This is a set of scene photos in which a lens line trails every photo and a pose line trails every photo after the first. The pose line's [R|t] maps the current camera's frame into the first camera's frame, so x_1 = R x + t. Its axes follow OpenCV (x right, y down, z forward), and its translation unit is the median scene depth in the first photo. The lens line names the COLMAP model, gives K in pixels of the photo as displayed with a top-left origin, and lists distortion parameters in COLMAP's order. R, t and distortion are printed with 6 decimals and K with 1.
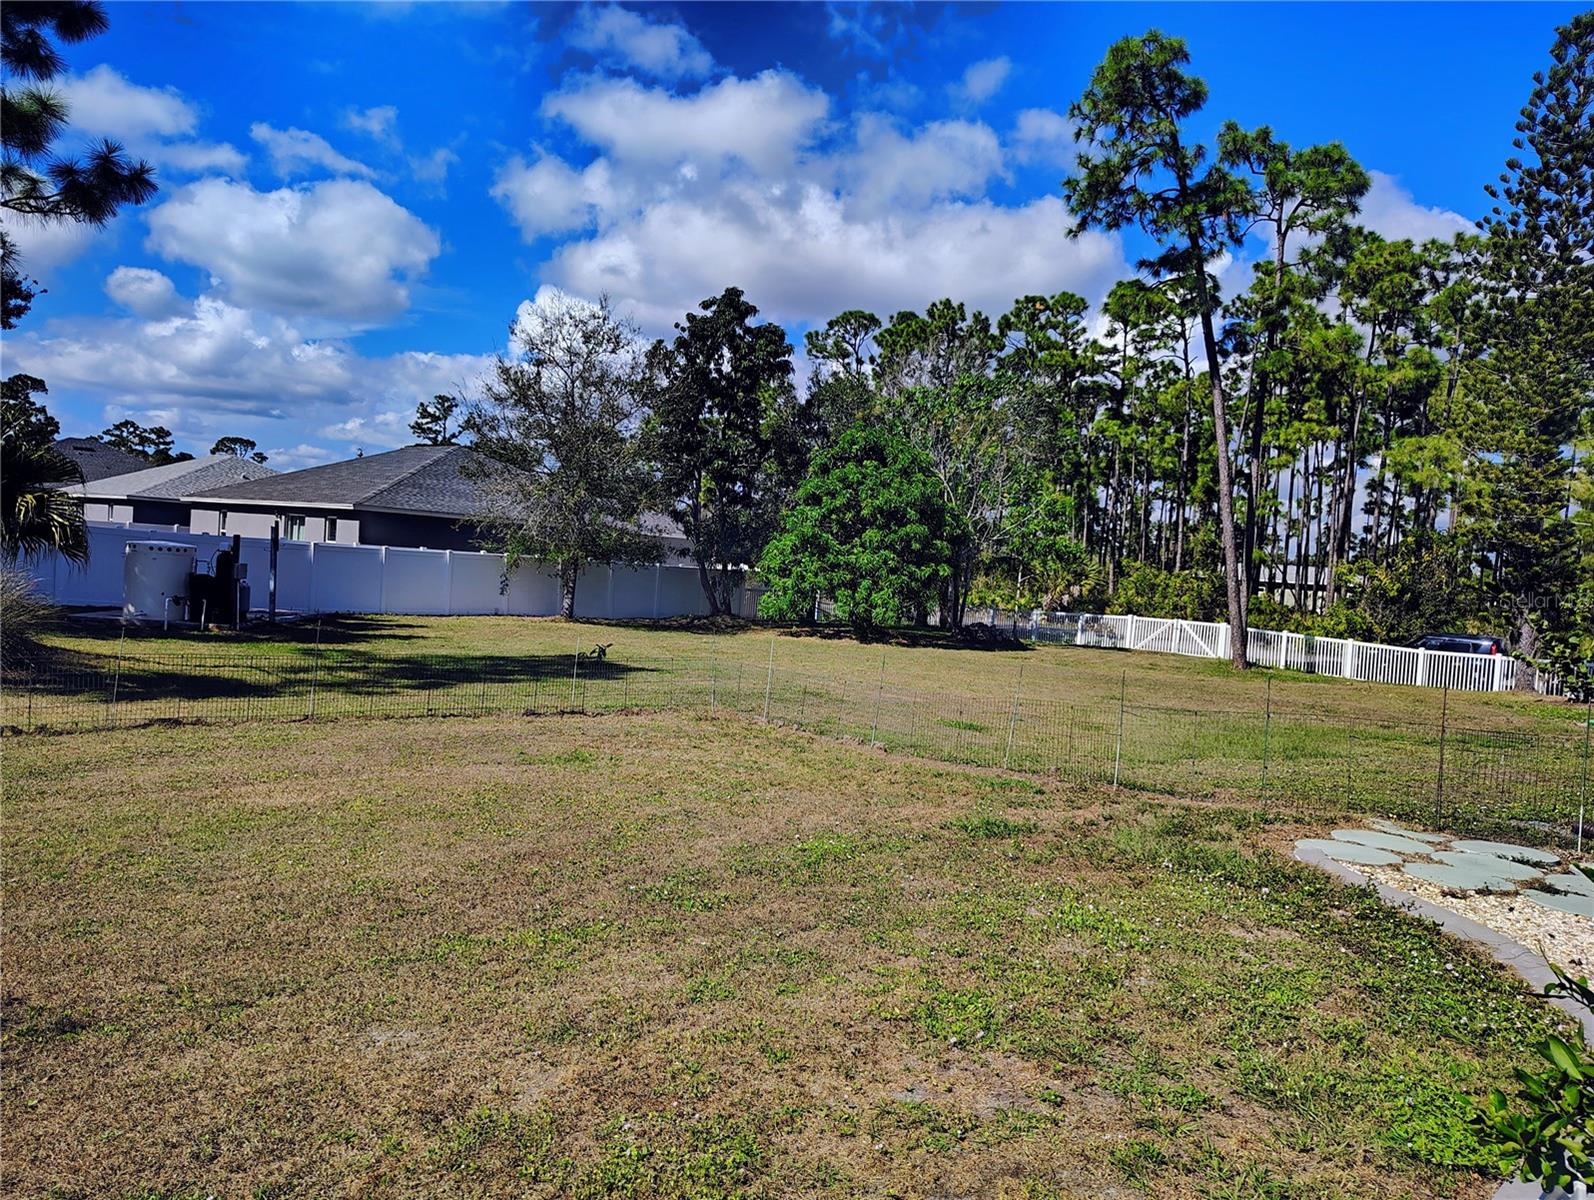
lens RADIAL K [[1096.7, 0, 812.0], [0, 1096.7, 583.3], [0, 0, 1]] dist [0.030267, -0.032149]
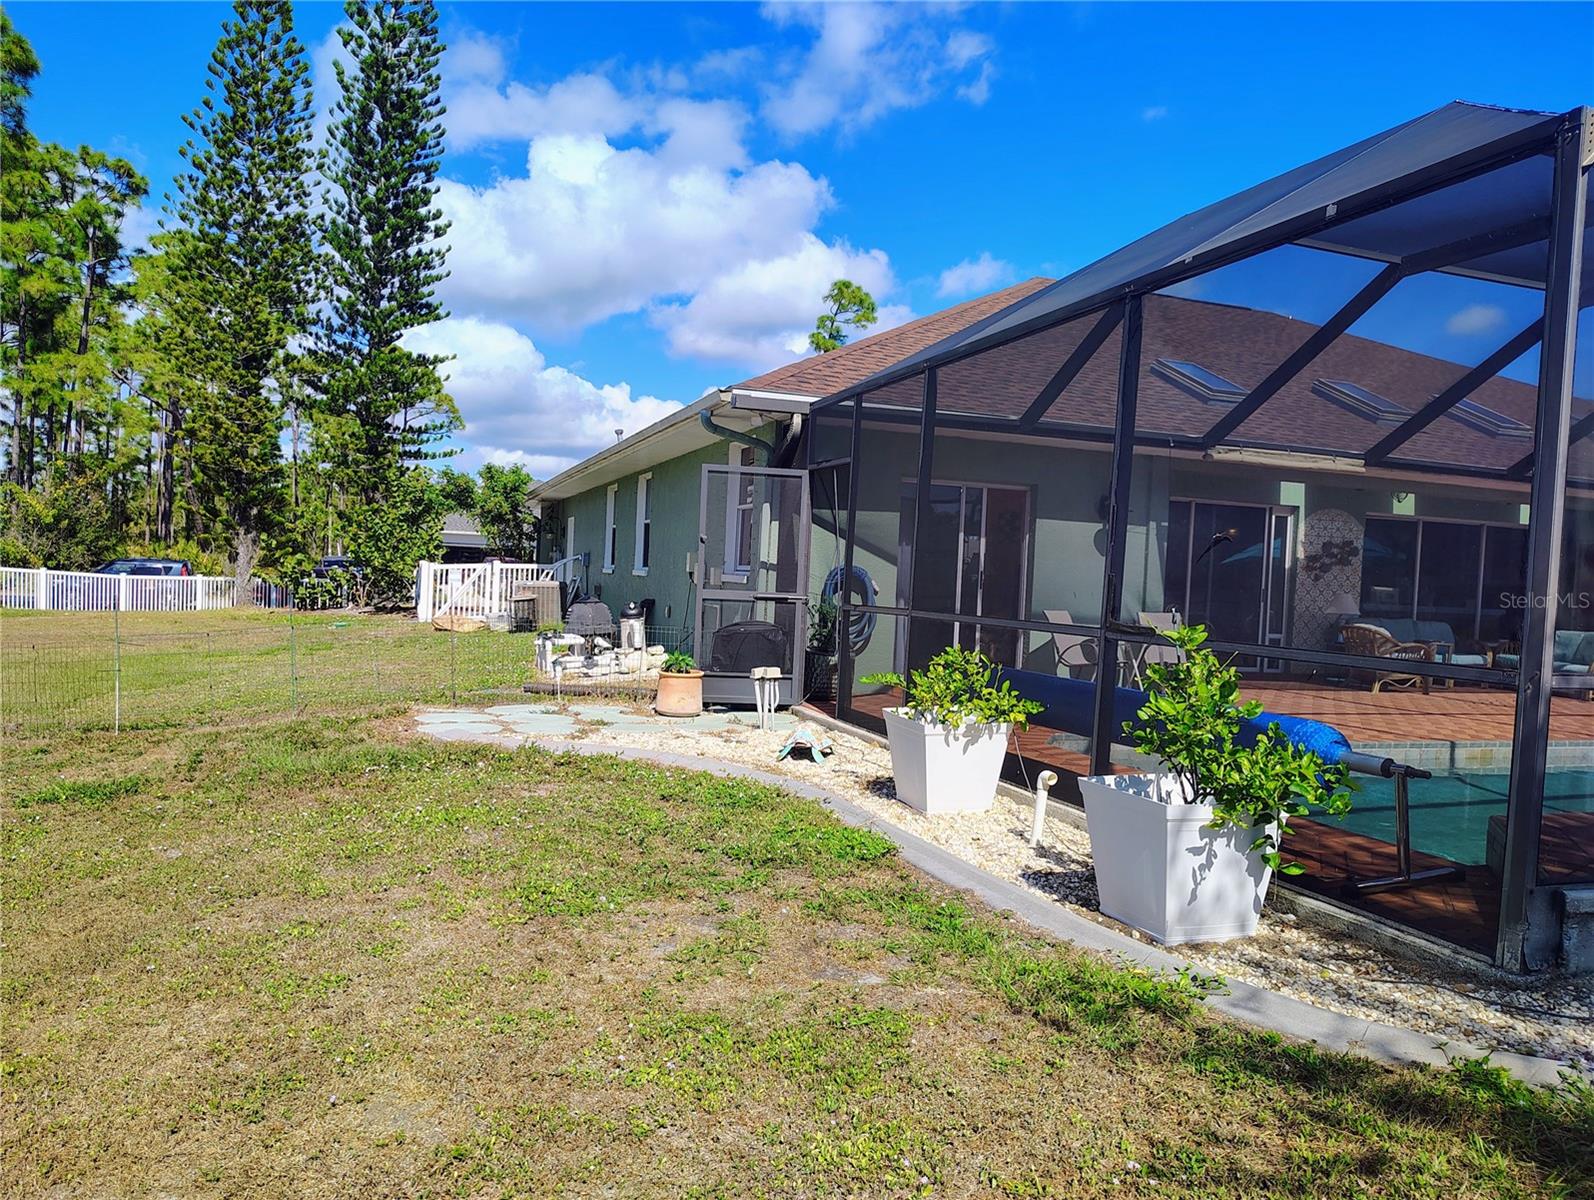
lens RADIAL K [[1096.7, 0, 781.4], [0, 1096.7, 585.6], [0, 0, 1]] dist [0.030267, -0.032149]
pose [[0.387028, -0.060506, 0.920081, -0.350874], [0.002715, 0.997915, 0.064483, 0.021781], [-0.922064, -0.022459, 0.386385, 0.216125]]
